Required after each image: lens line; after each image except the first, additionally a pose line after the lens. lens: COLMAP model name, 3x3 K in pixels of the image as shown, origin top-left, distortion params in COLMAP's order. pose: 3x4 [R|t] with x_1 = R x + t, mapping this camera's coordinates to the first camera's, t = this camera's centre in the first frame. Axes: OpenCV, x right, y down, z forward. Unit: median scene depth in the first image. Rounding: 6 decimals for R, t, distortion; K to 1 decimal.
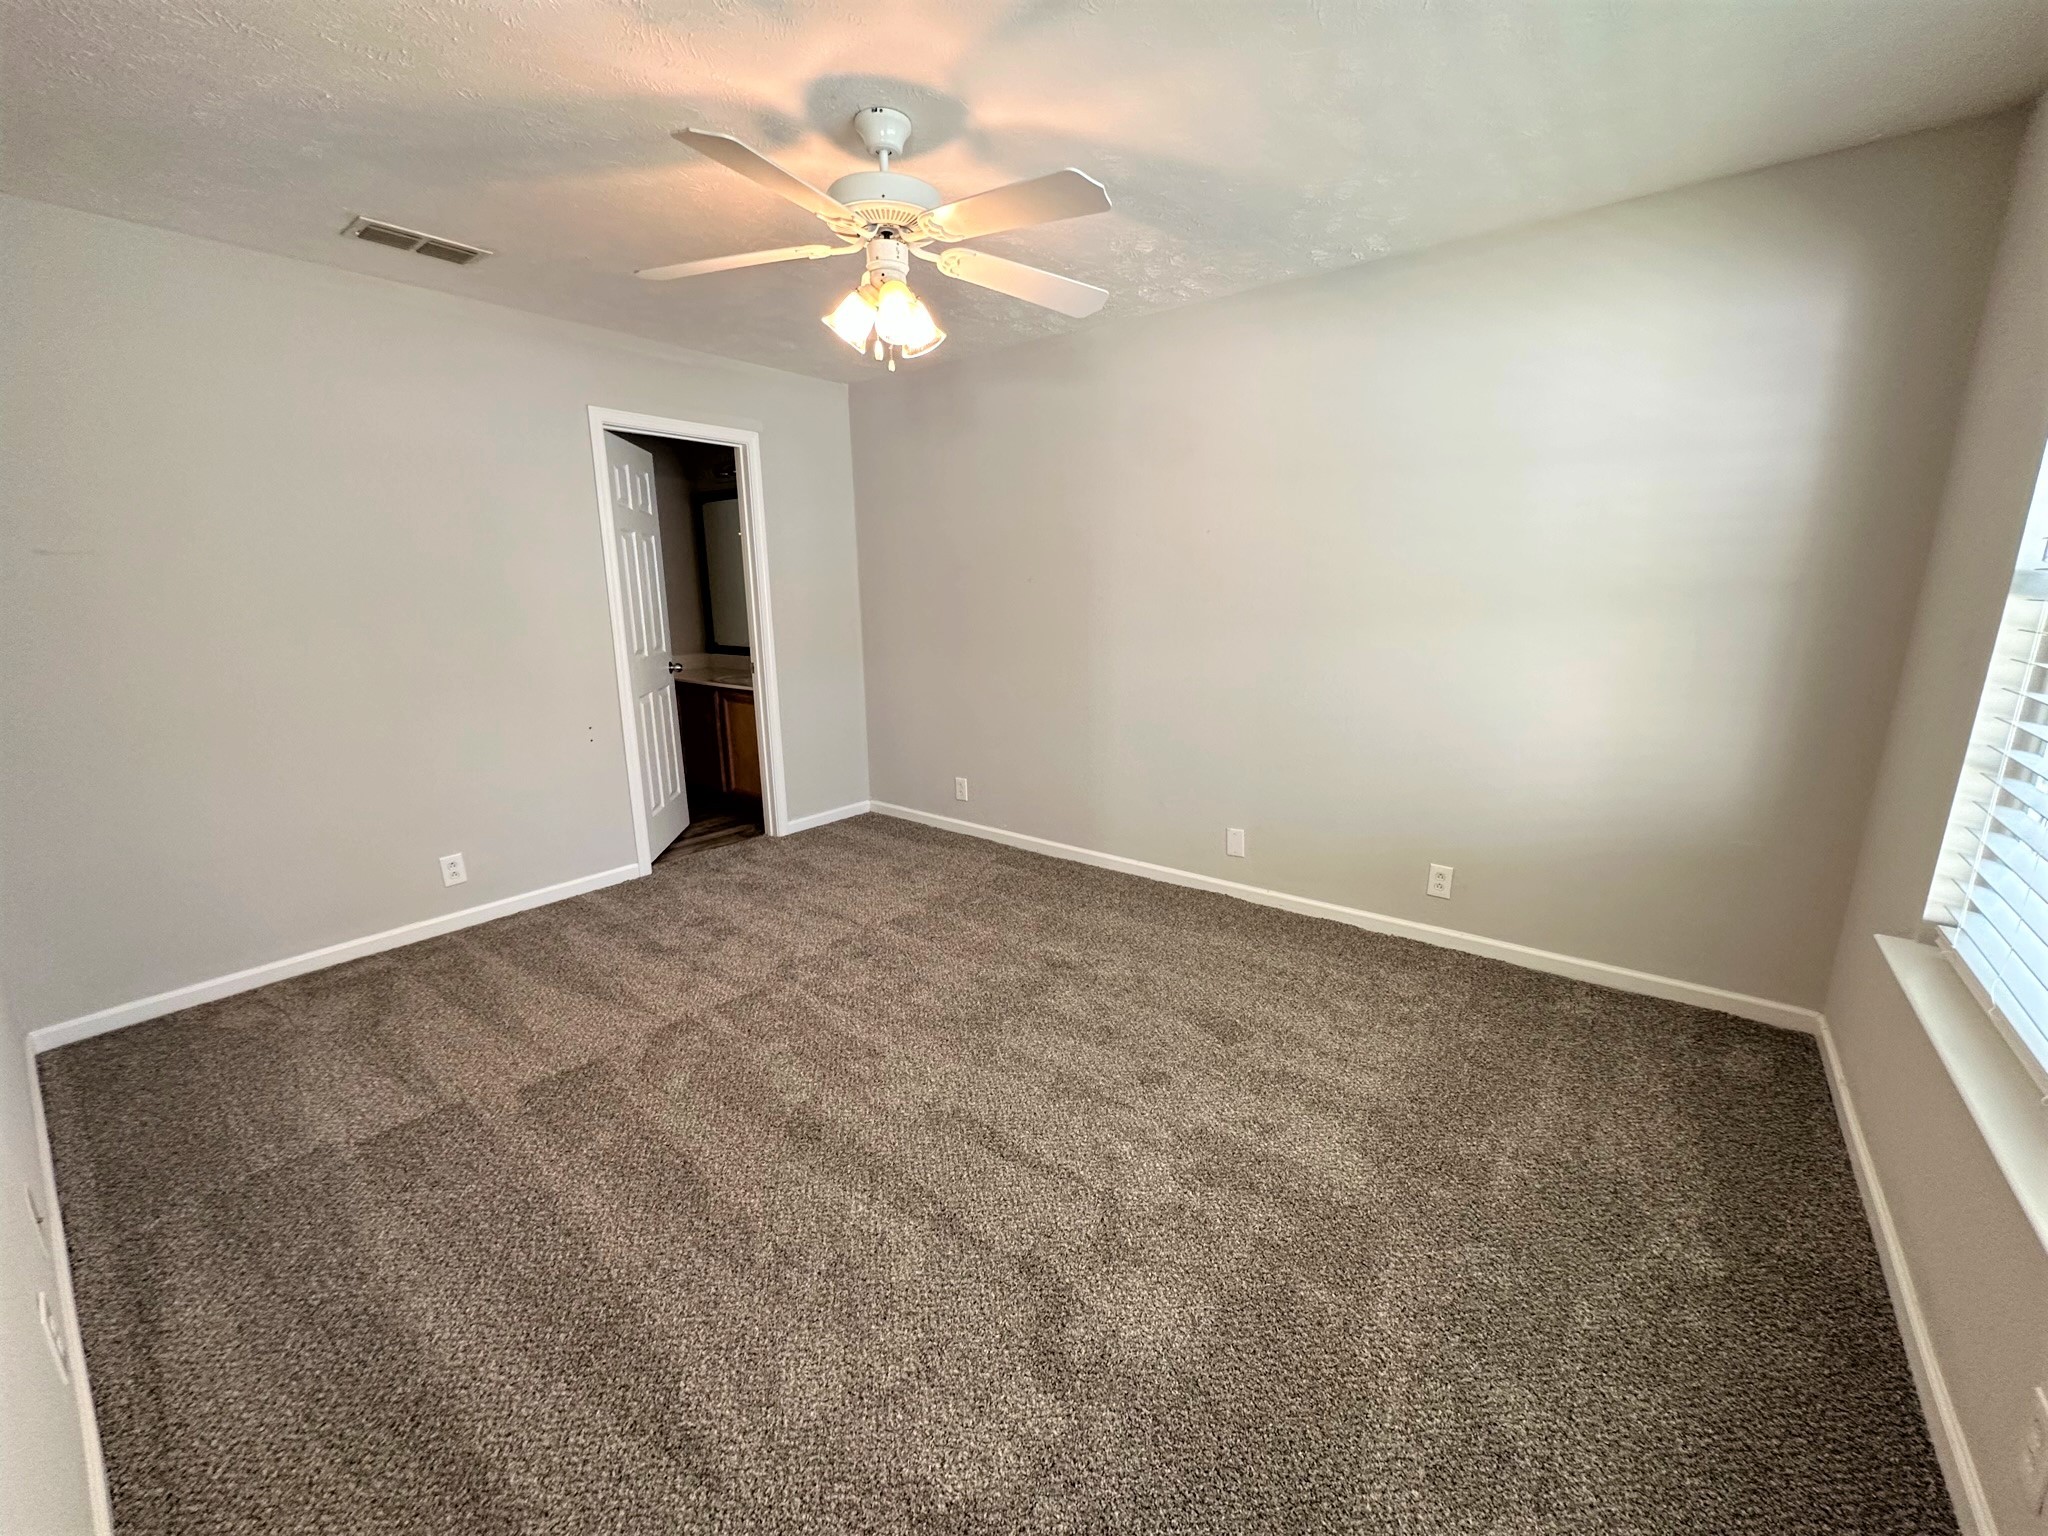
lens RADIAL K [[816.5, 0, 1024.2], [0, 816.5, 771.2], [0, 0, 1]] dist [-0.003171, 0.000937]
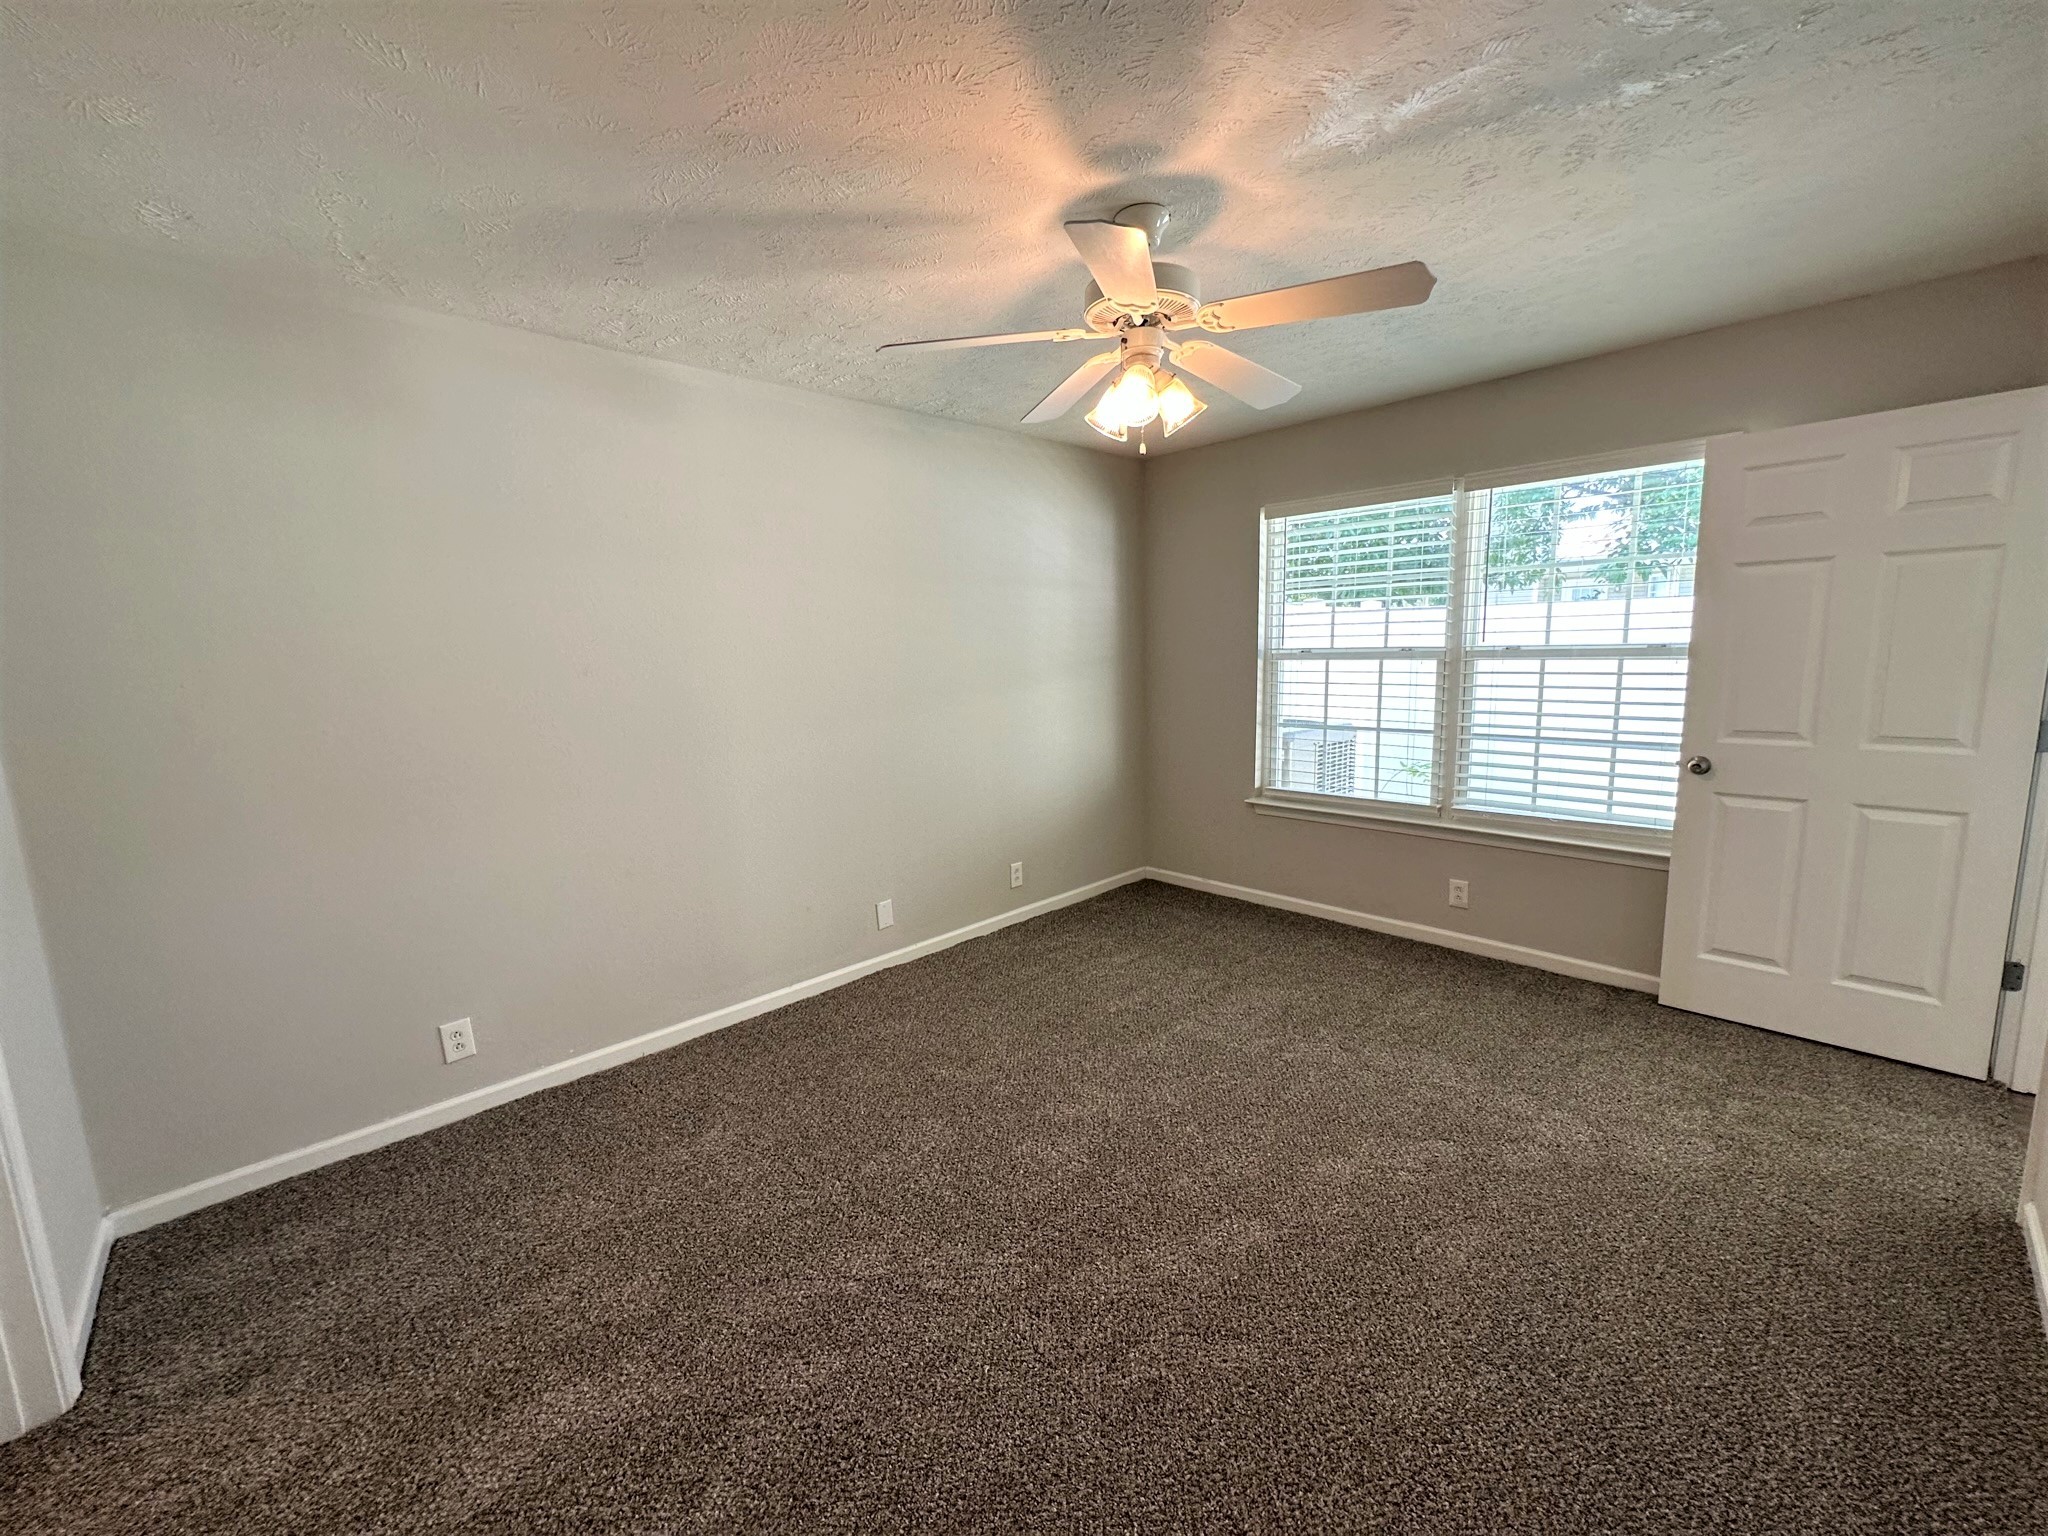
lens RADIAL K [[816.5, 0, 1024.2], [0, 816.5, 771.2], [0, 0, 1]] dist [-0.003171, 0.000937]
pose [[0.146703, -0.145750, 0.978384, -0.812960], [0.254238, 0.961414, 0.105100, -0.174860], [-0.955950, 0.233324, 0.178098, 0.707531]]
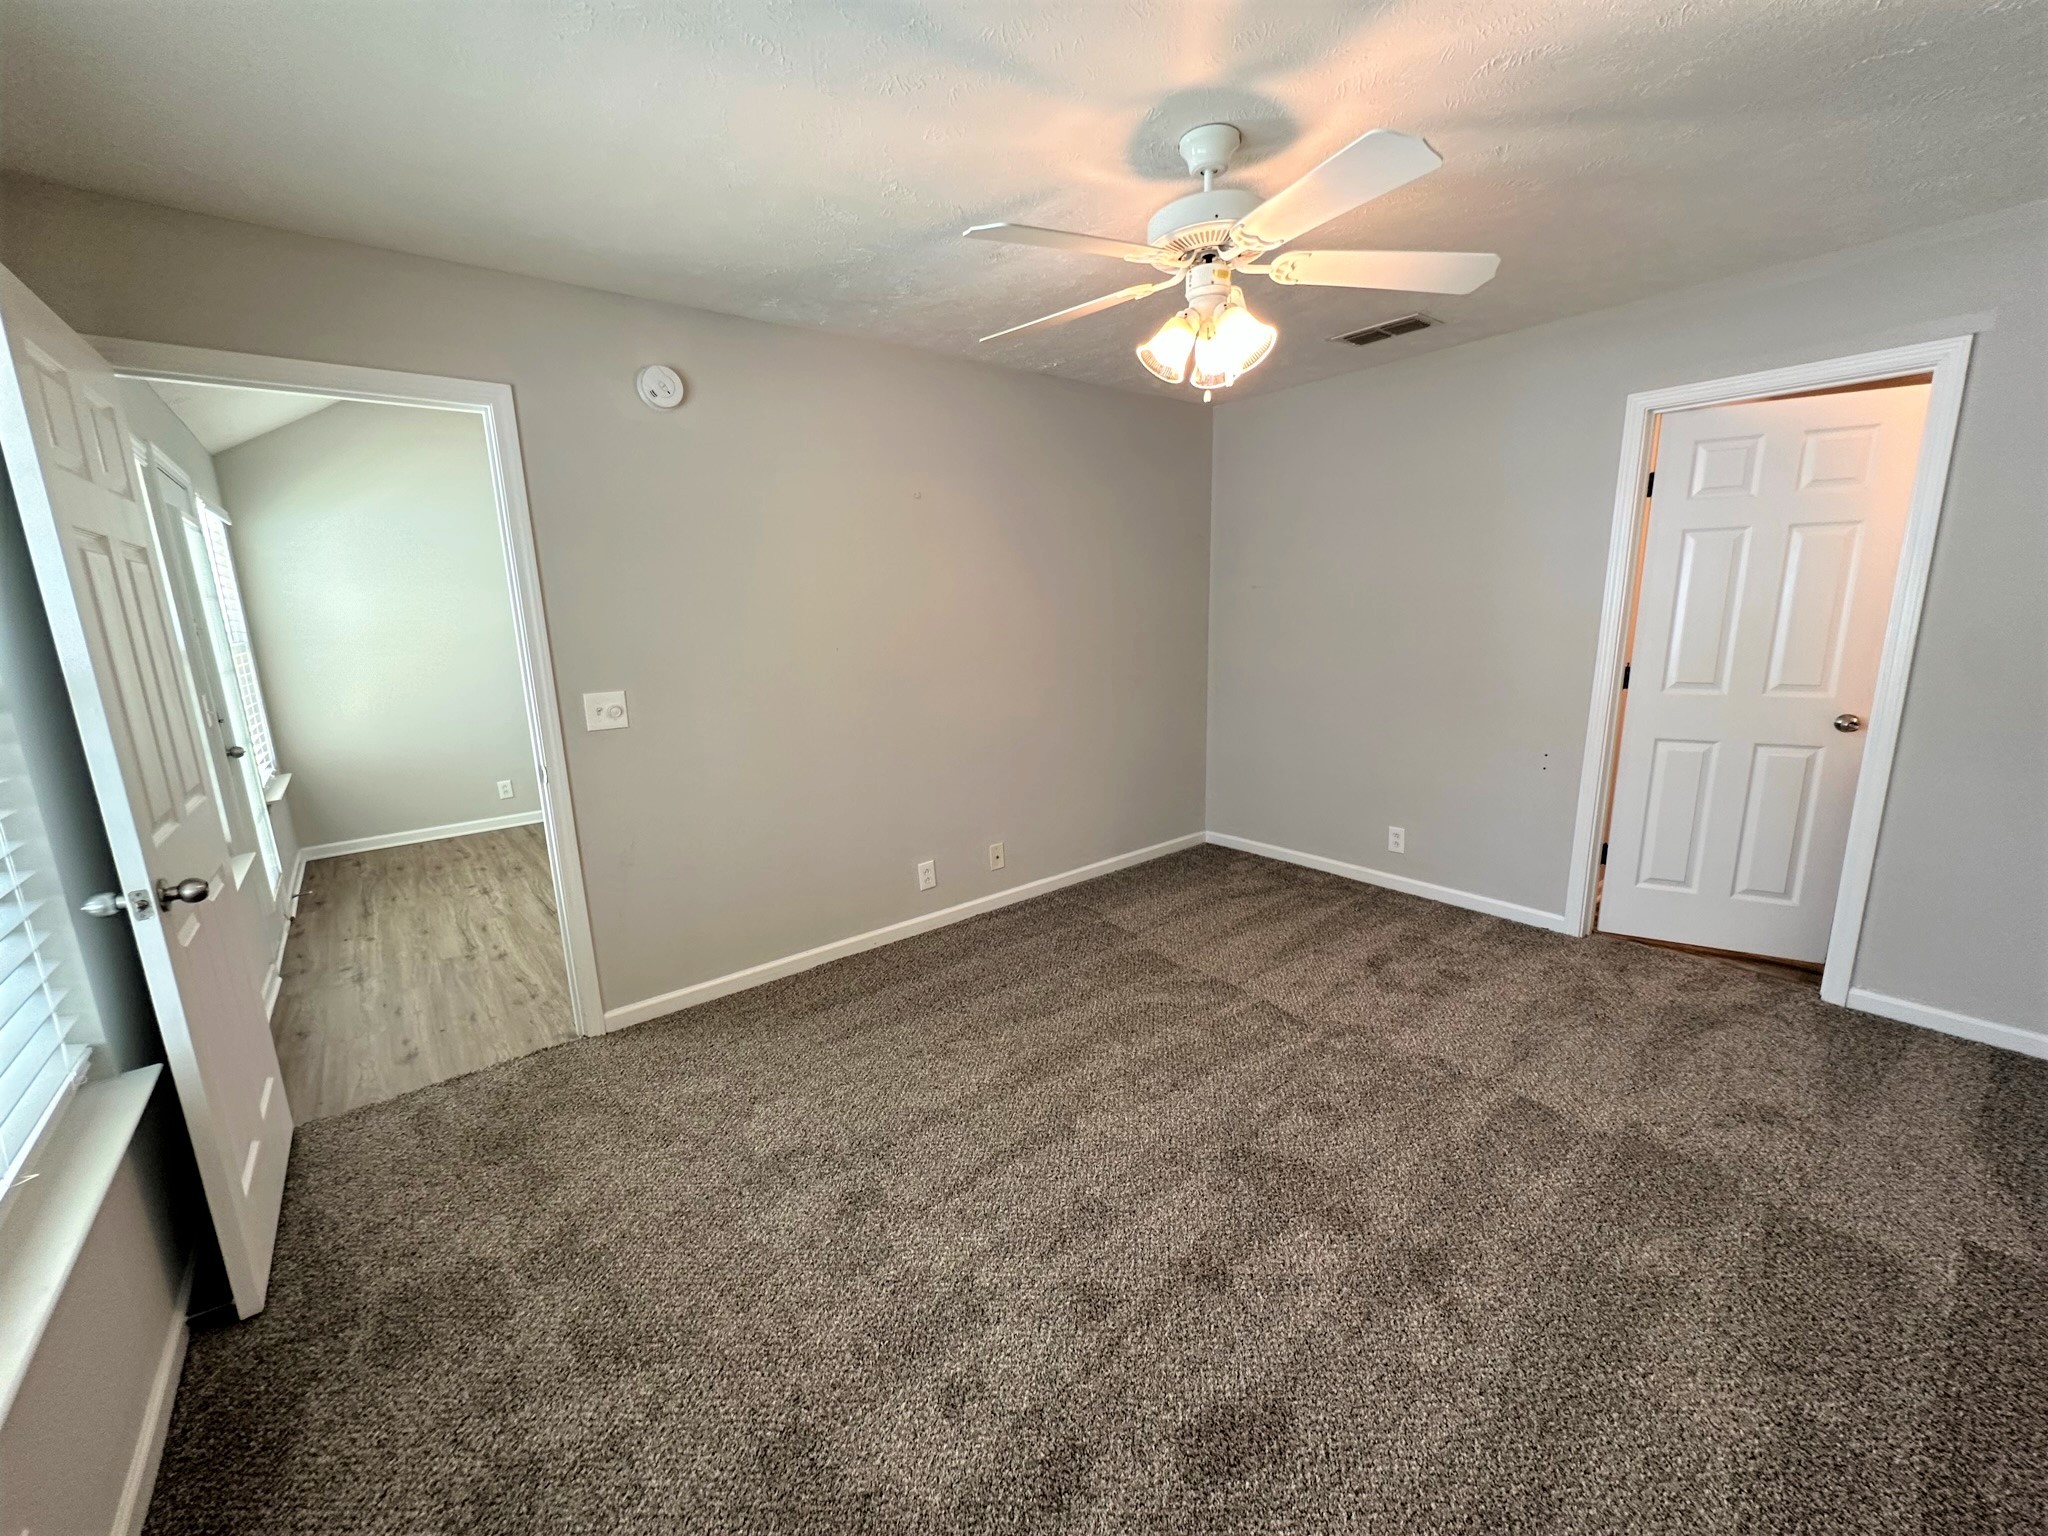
lens RADIAL K [[826.2, 0, 1031.0], [0, 826.2, 772.6], [0, 0, 1]] dist [-0.001197, 0.000100]
pose [[-0.228625, 0.213795, -0.949749, 0.593576], [-0.188482, 0.947407, 0.258640, -0.198721], [0.955095, 0.238141, -0.176304, 0.730265]]
